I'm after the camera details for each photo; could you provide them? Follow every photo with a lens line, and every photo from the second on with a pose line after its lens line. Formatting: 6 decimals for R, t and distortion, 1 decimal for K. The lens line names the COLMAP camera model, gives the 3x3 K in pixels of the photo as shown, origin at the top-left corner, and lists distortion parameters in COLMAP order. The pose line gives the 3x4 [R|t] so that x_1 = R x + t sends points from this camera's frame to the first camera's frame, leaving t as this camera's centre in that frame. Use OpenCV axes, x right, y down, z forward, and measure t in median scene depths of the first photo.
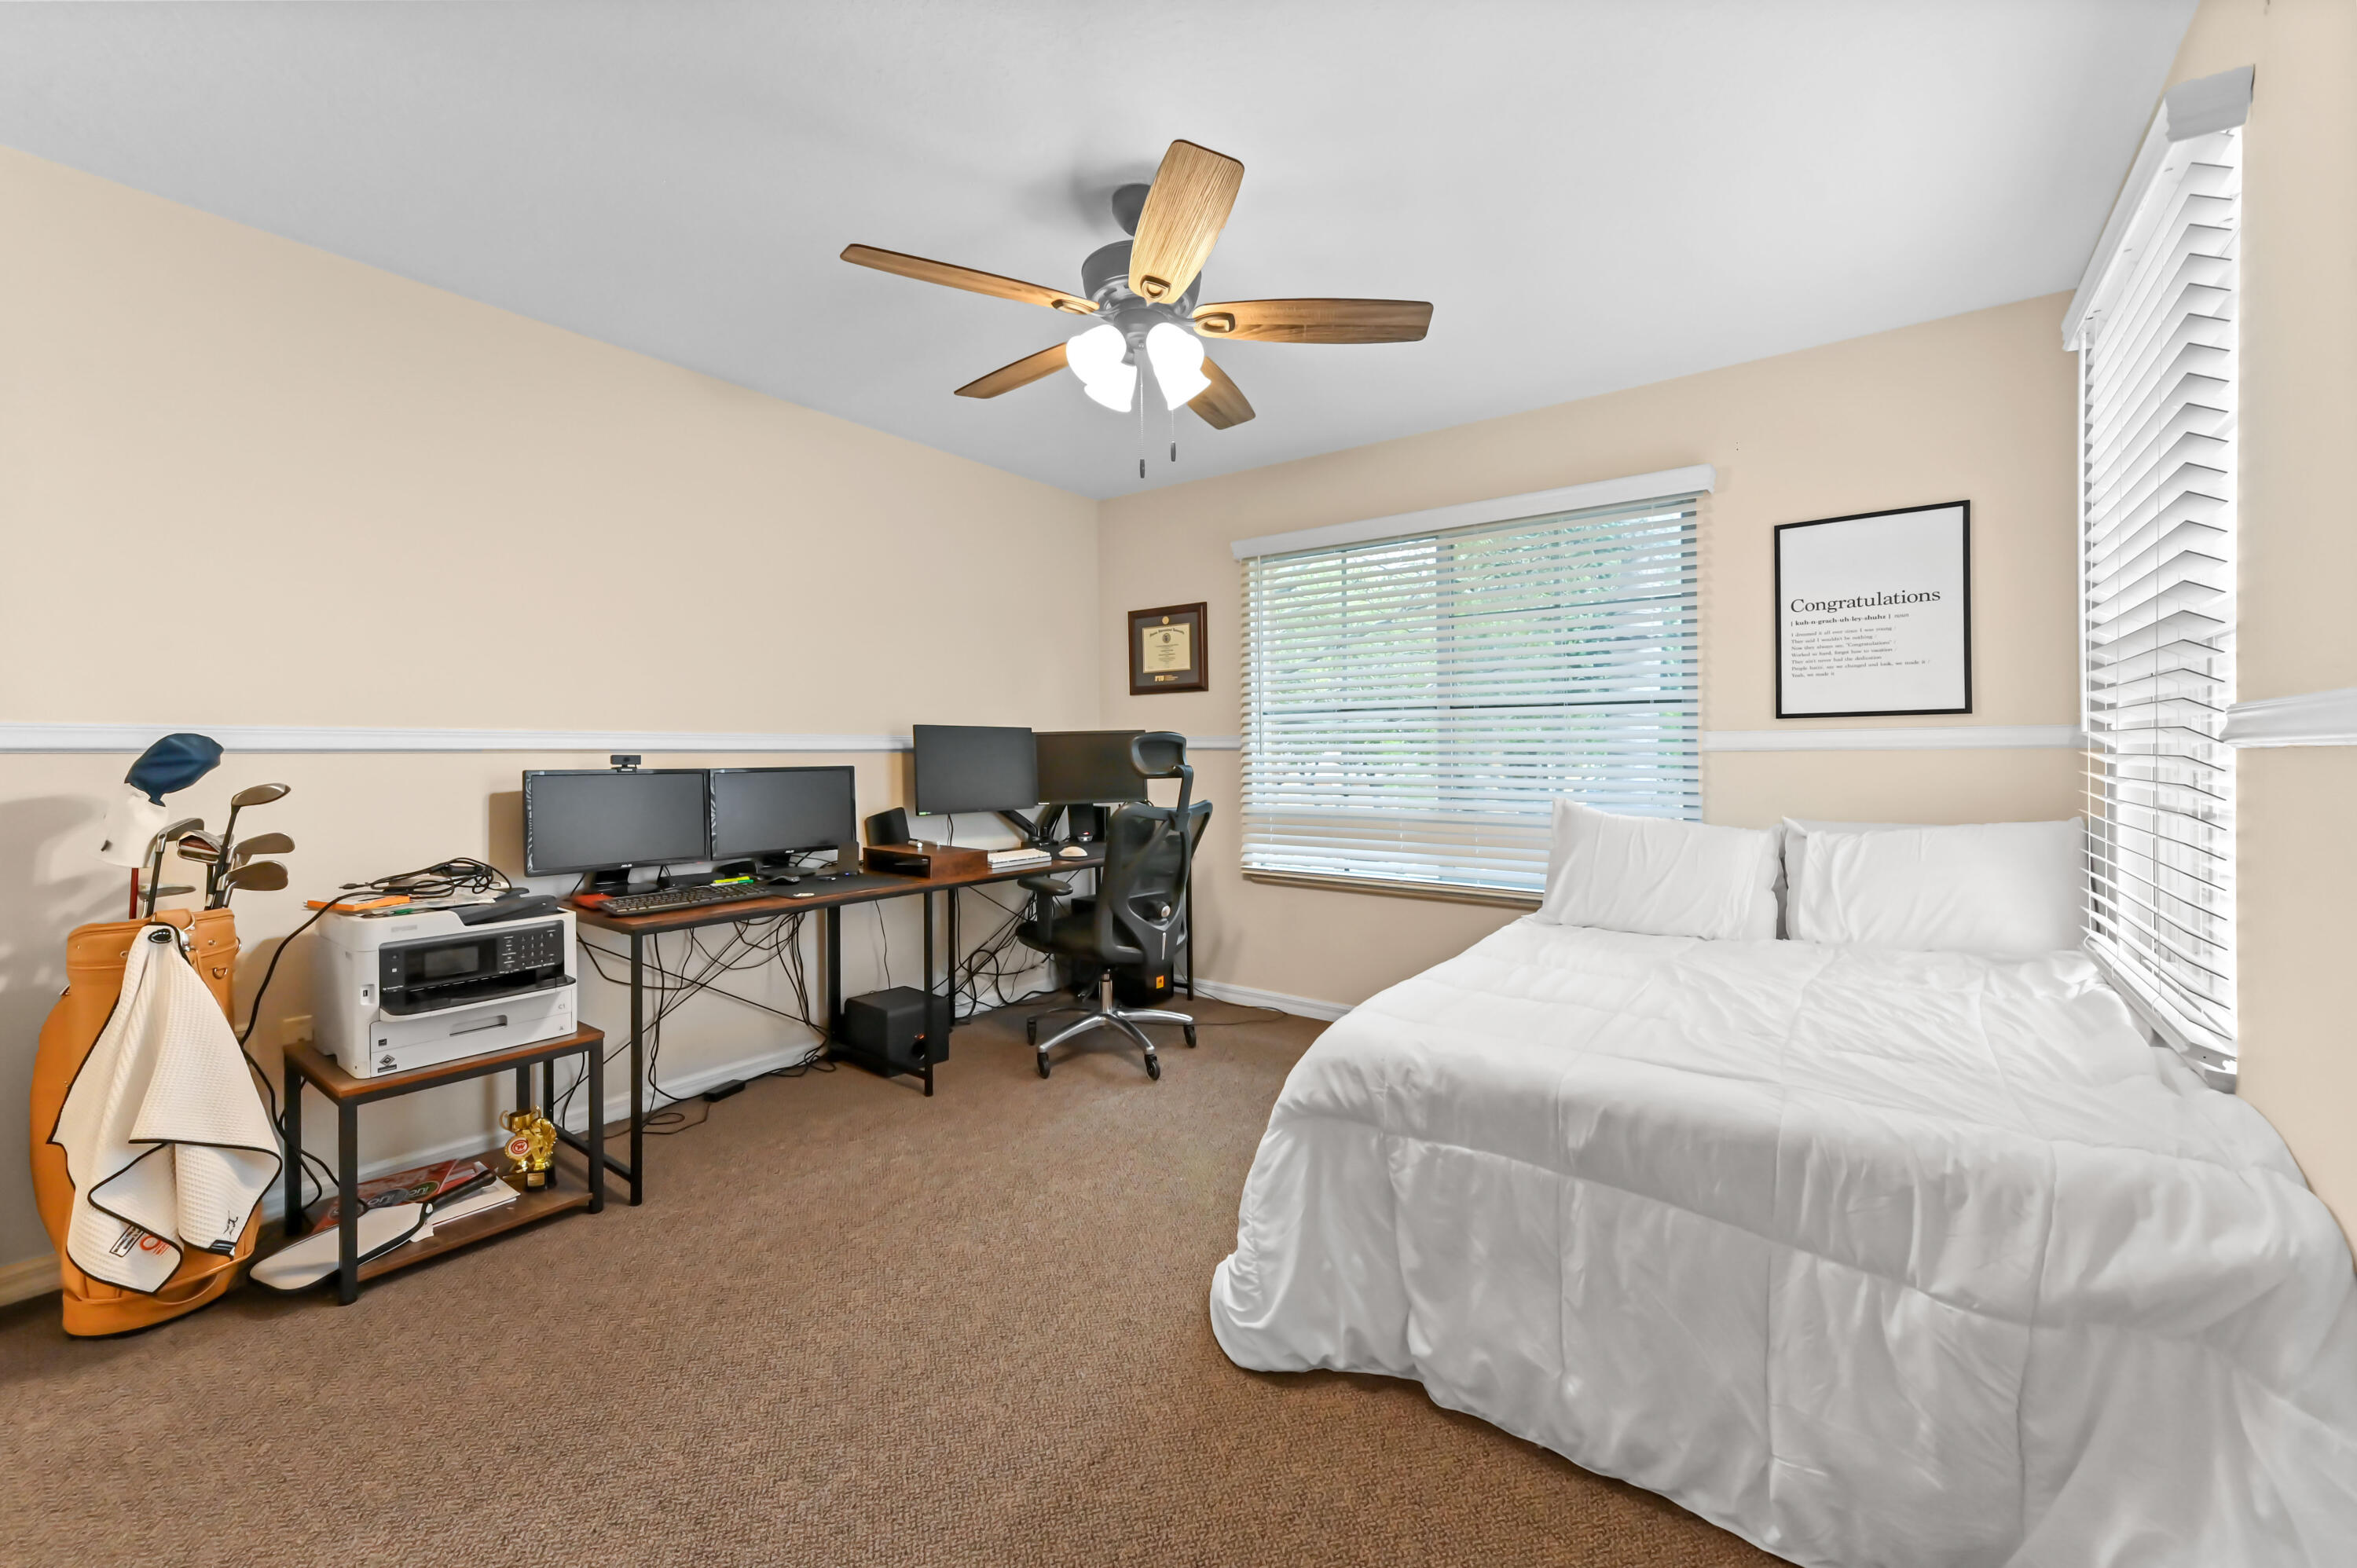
lens RADIAL K [[948.2, 0, 1198.5], [0, 948.2, 754.4], [0, 0, 1]] dist [0.006314, -0.001859]
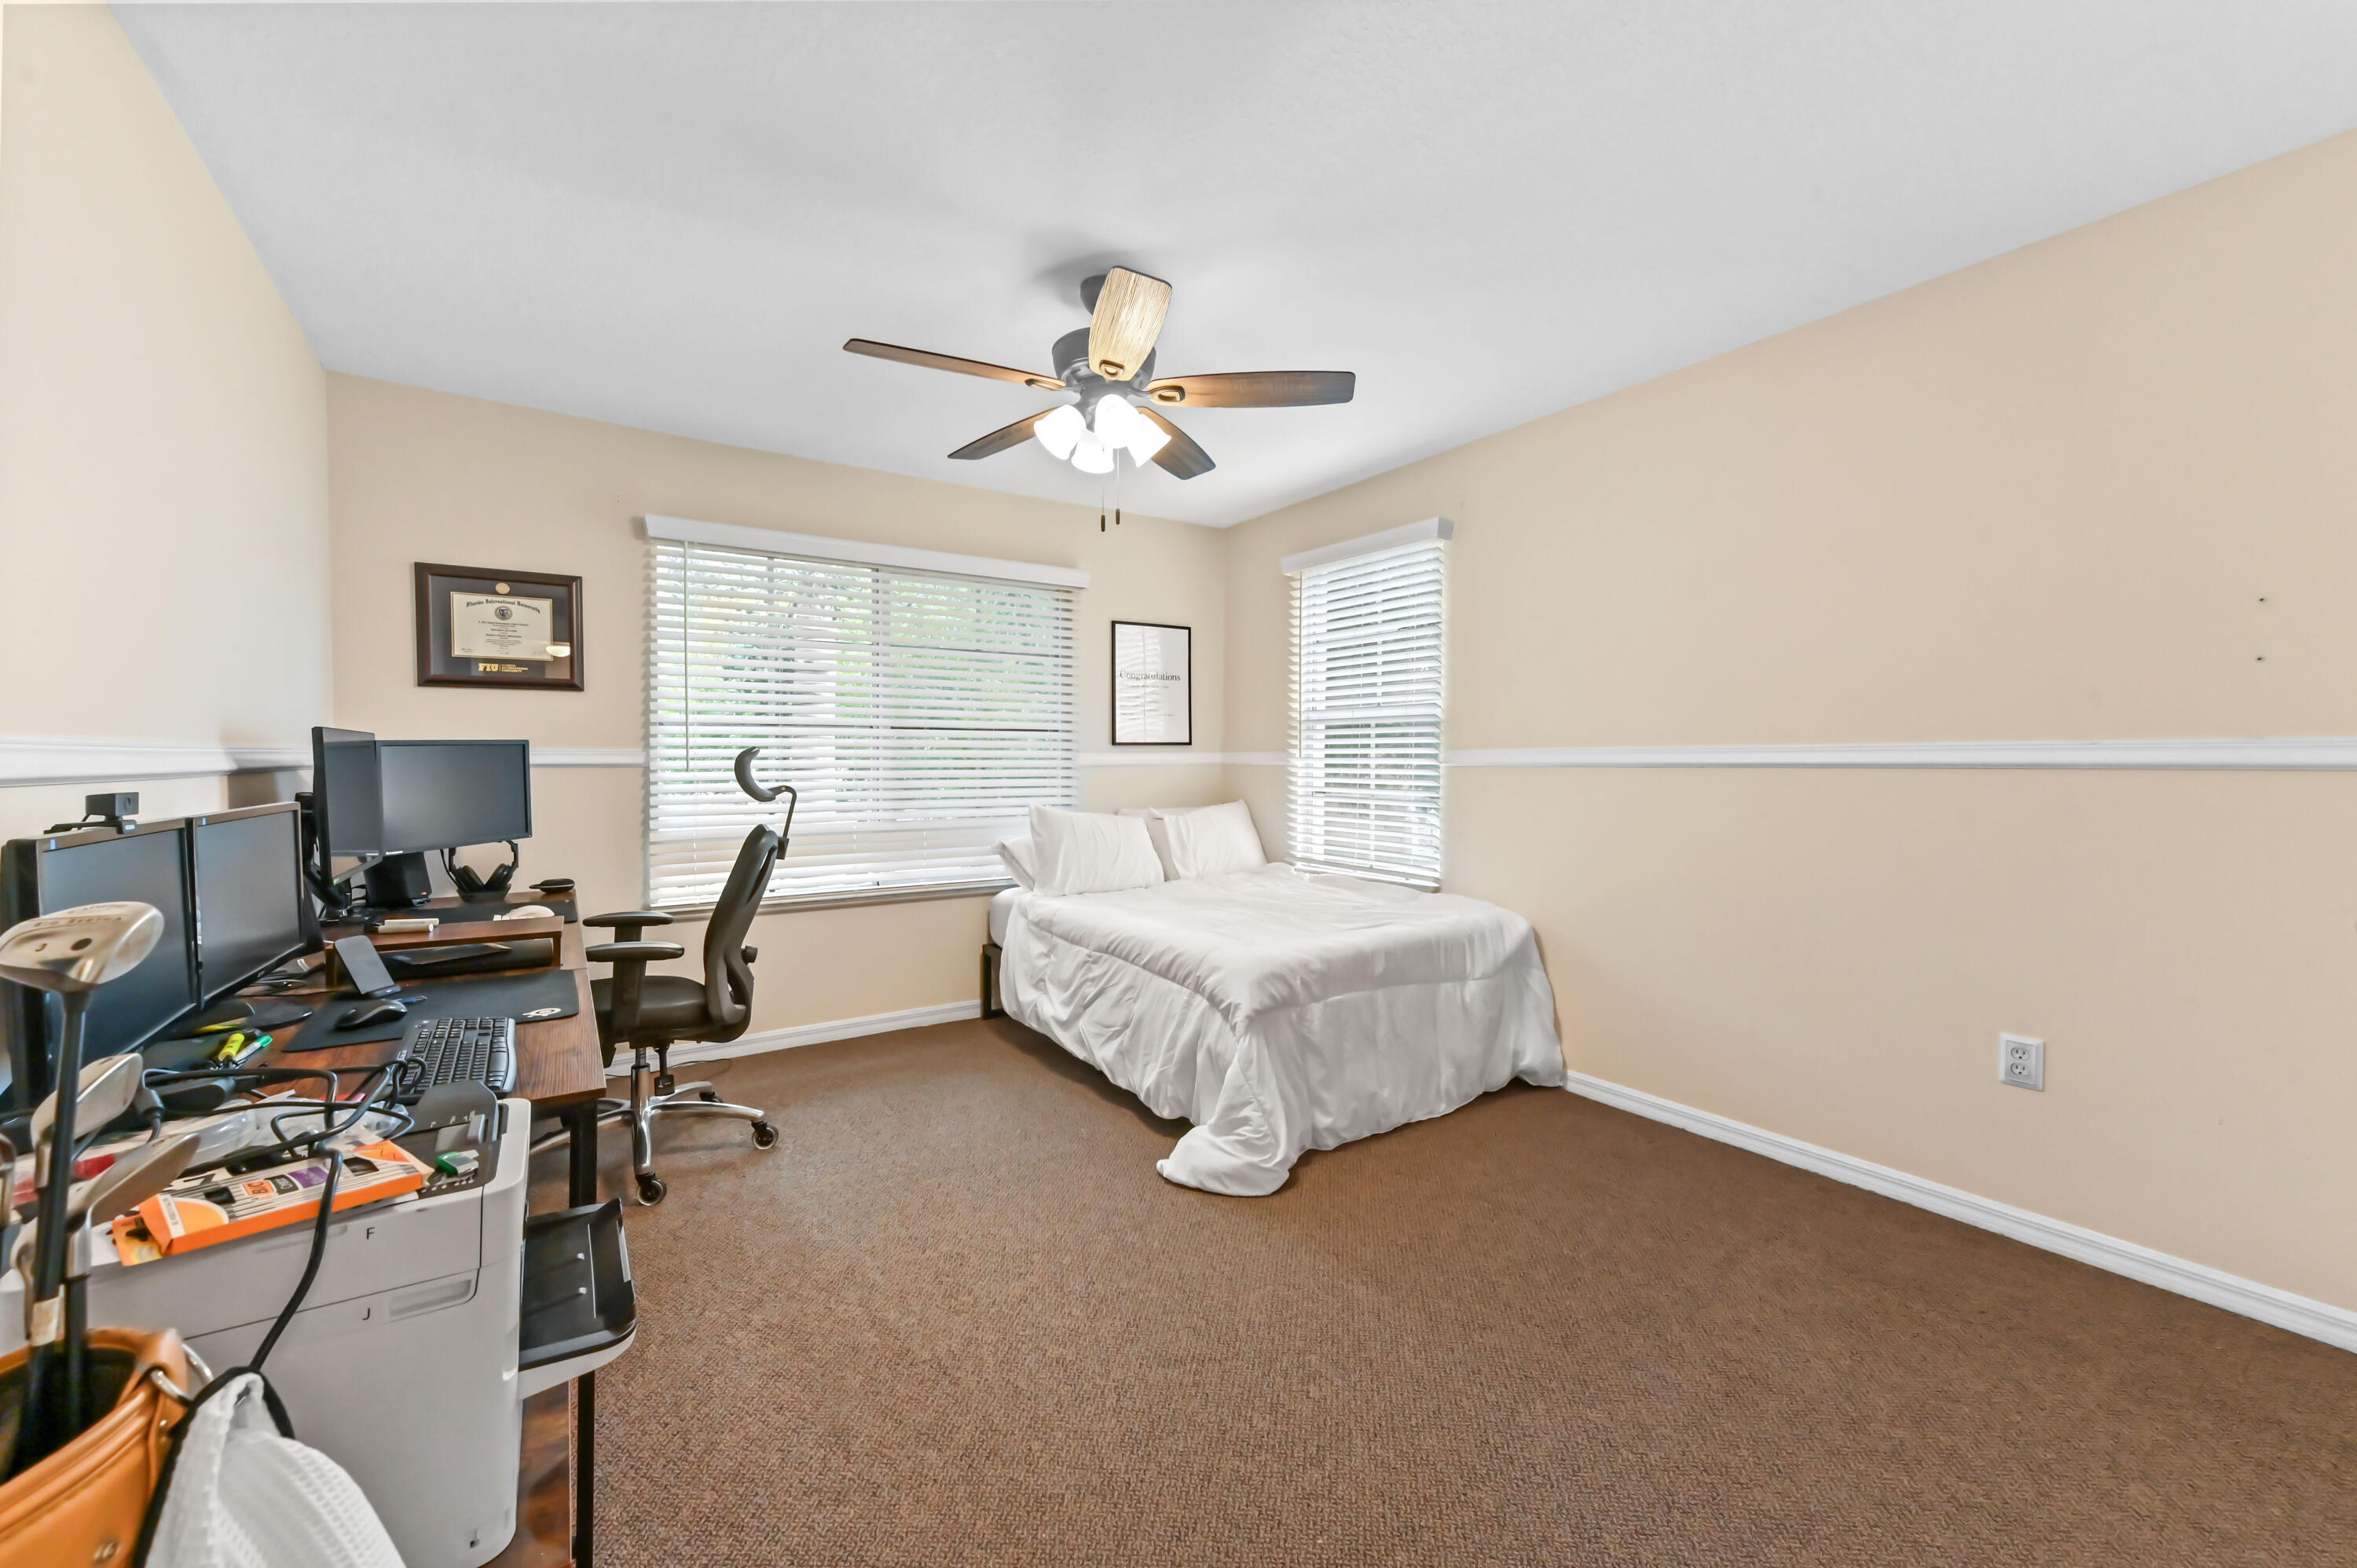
lens RADIAL K [[948.2, 0, 1181.6], [0, 948.2, 772.5], [0, 0, 1]] dist [0.006314, -0.001859]
pose [[0.321142, -0.011742, 0.946958, -0.846703], [0.001938, 0.999929, 0.011741, -0.011664], [-0.947029, -0.001935, 0.321142, 0.409637]]
